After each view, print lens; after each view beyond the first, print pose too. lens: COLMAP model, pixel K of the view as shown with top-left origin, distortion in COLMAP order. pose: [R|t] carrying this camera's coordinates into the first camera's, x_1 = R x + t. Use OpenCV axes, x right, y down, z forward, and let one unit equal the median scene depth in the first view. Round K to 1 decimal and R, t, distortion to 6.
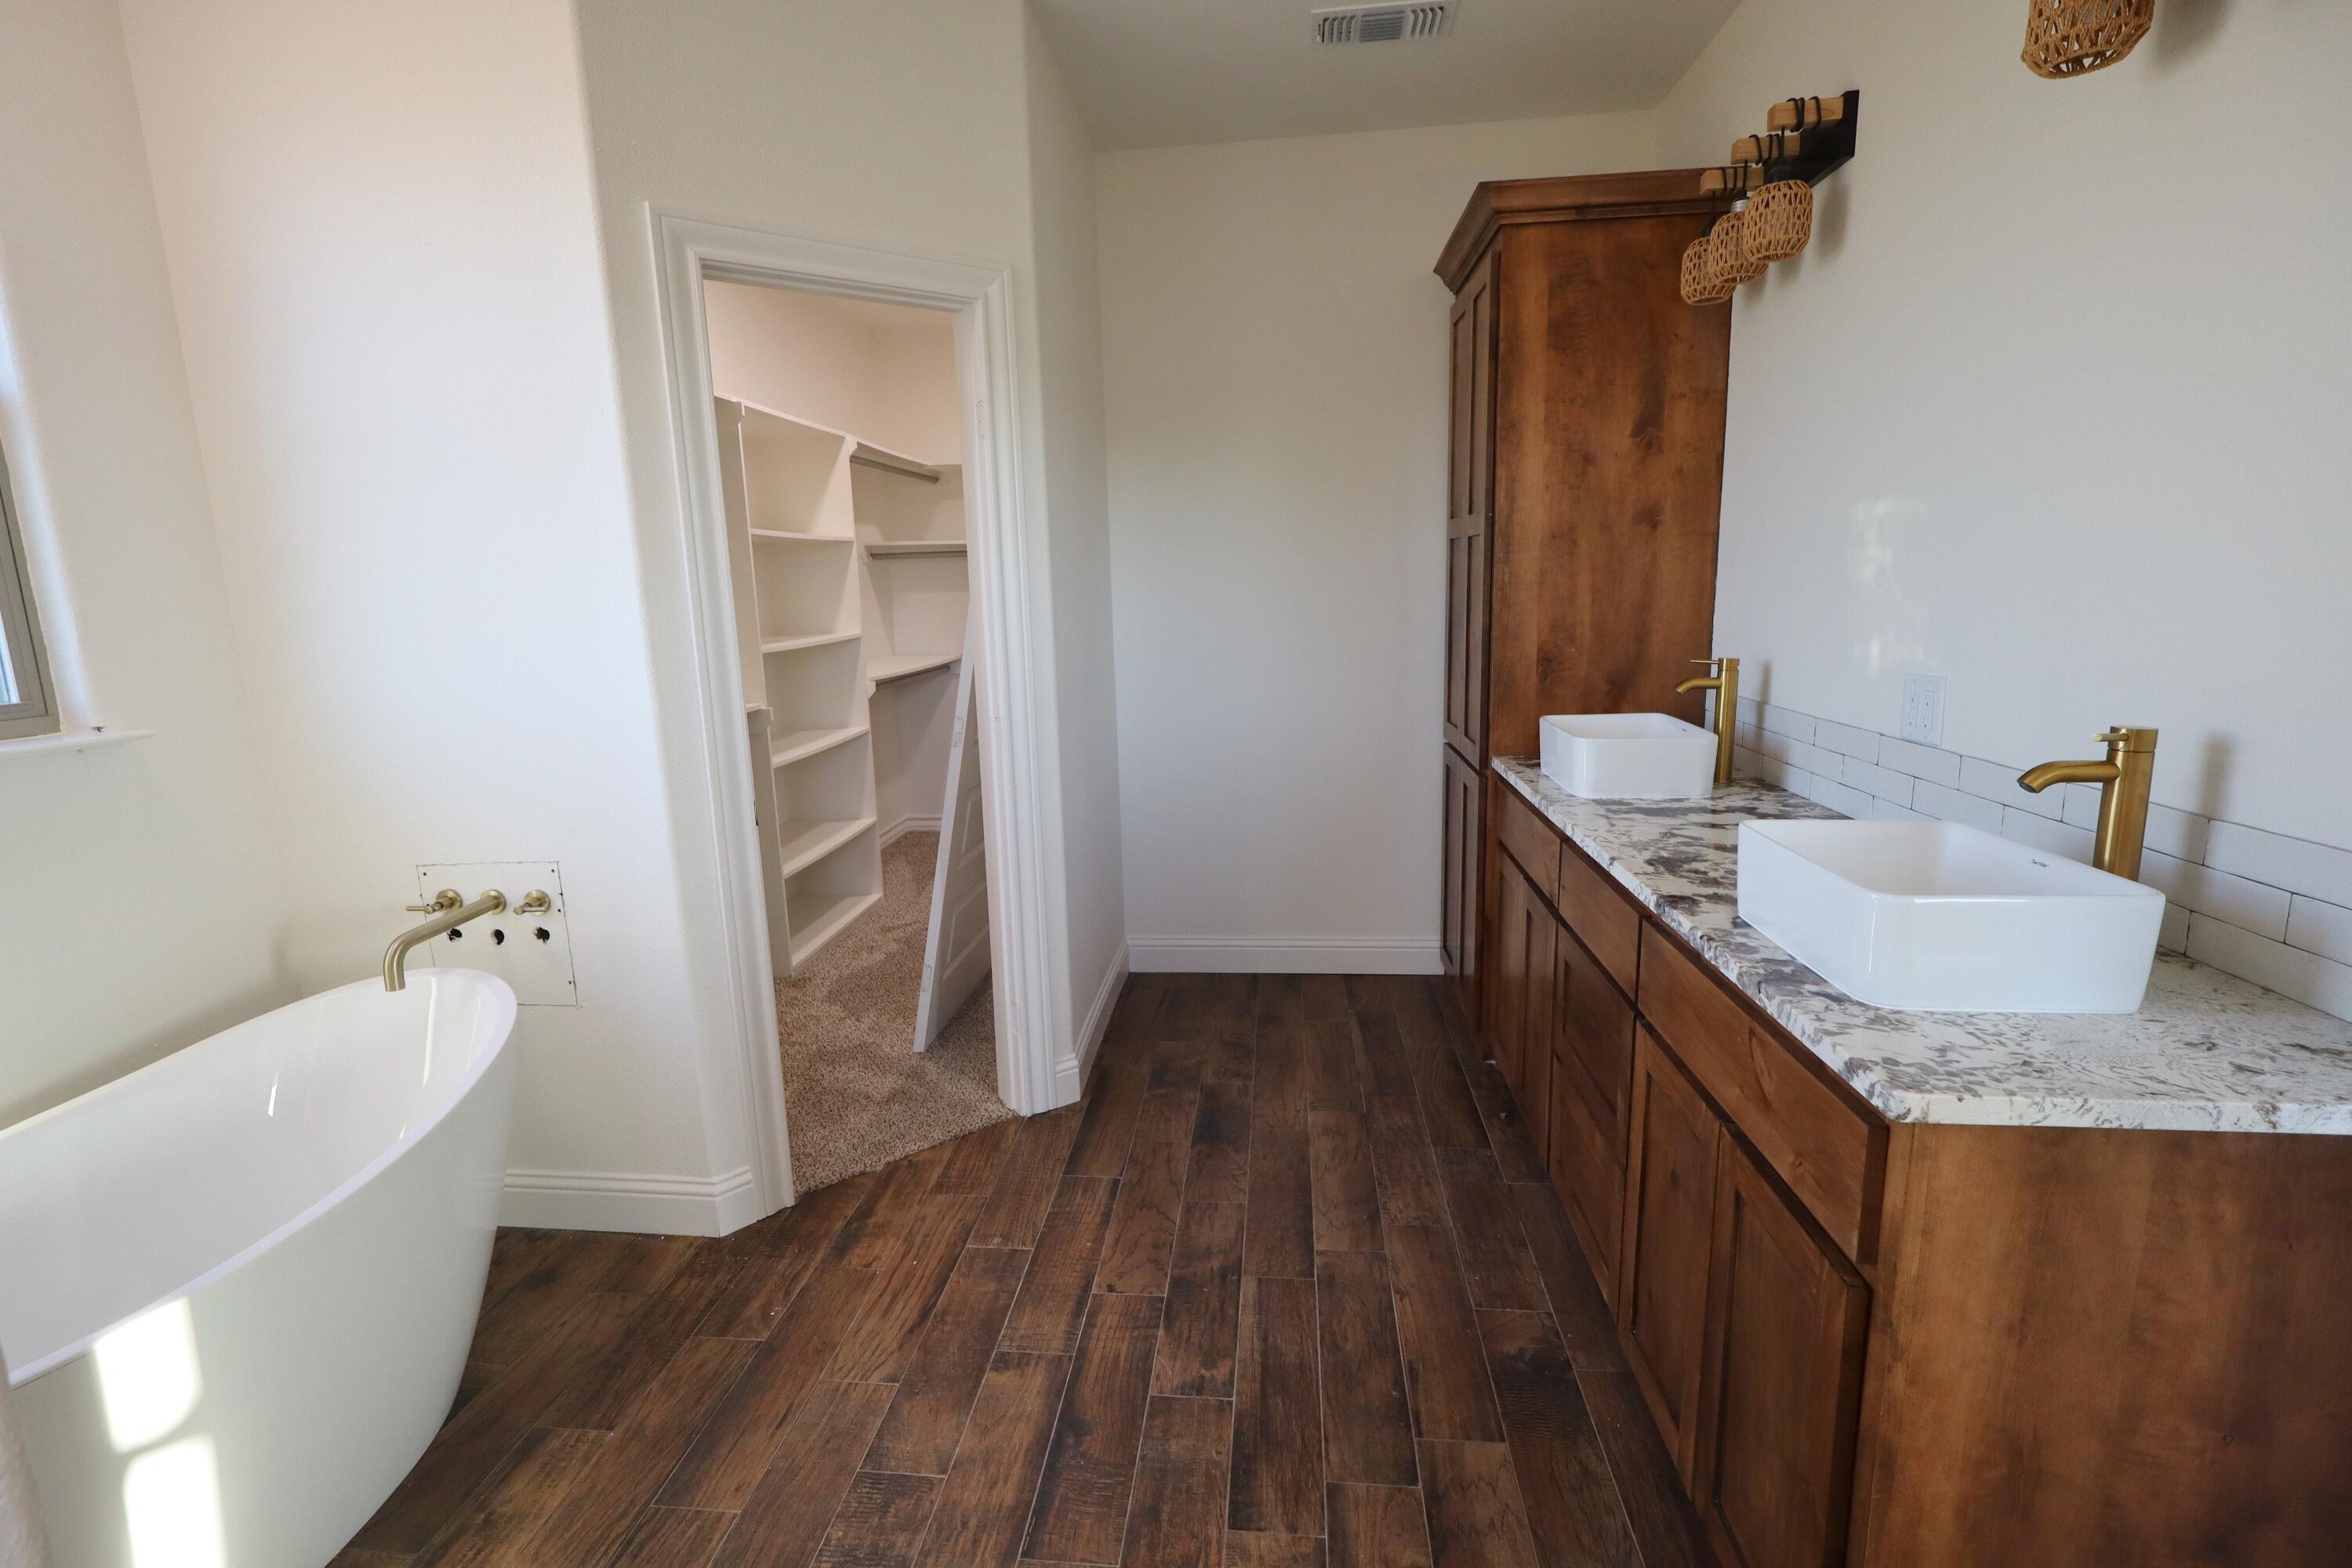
lens RADIAL K [[1090.2, 0, 1169.7], [0, 1090.2, 787.3], [0, 0, 1]] dist [0.001261, 0.000181]
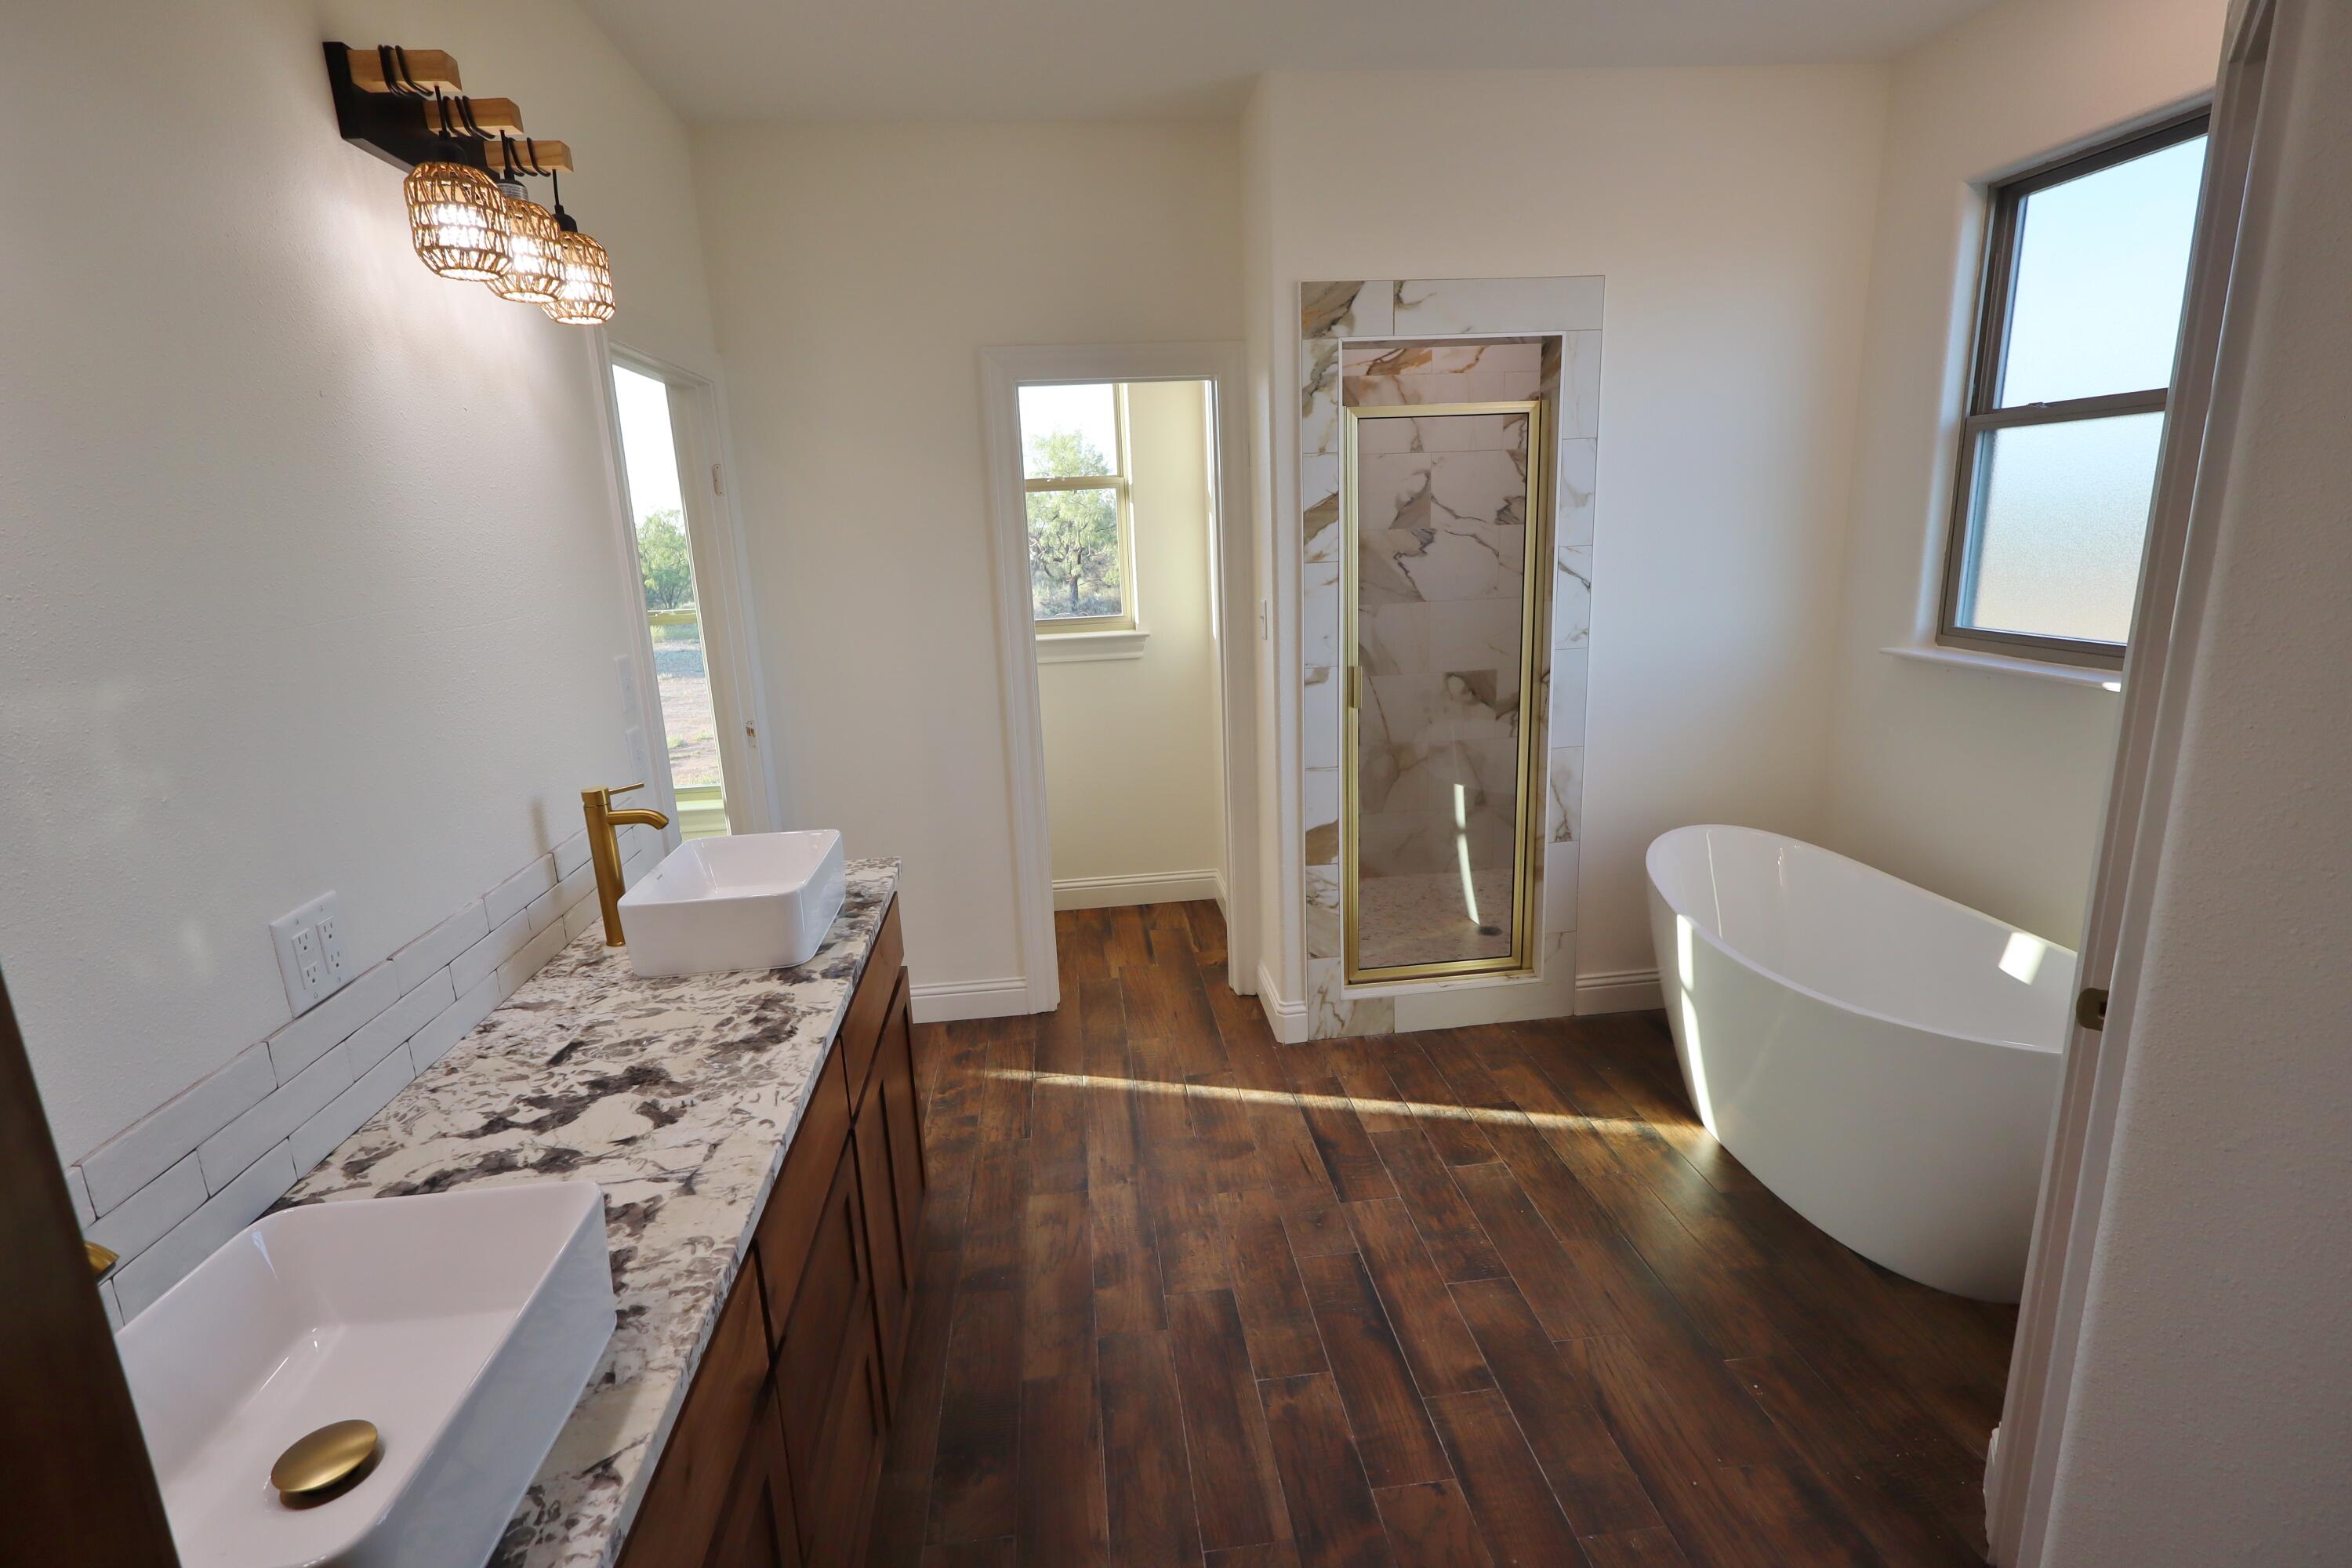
lens RADIAL K [[1090.2, 0, 1172.6], [0, 1090.2, 779.1], [0, 0, 1]] dist [0.001261, 0.000181]
pose [[-0.975229, 0.108766, -0.192611, 0.279238], [0.021558, 0.913348, 0.406608, -0.434443], [0.220146, 0.392384, -0.893068, 1.677252]]
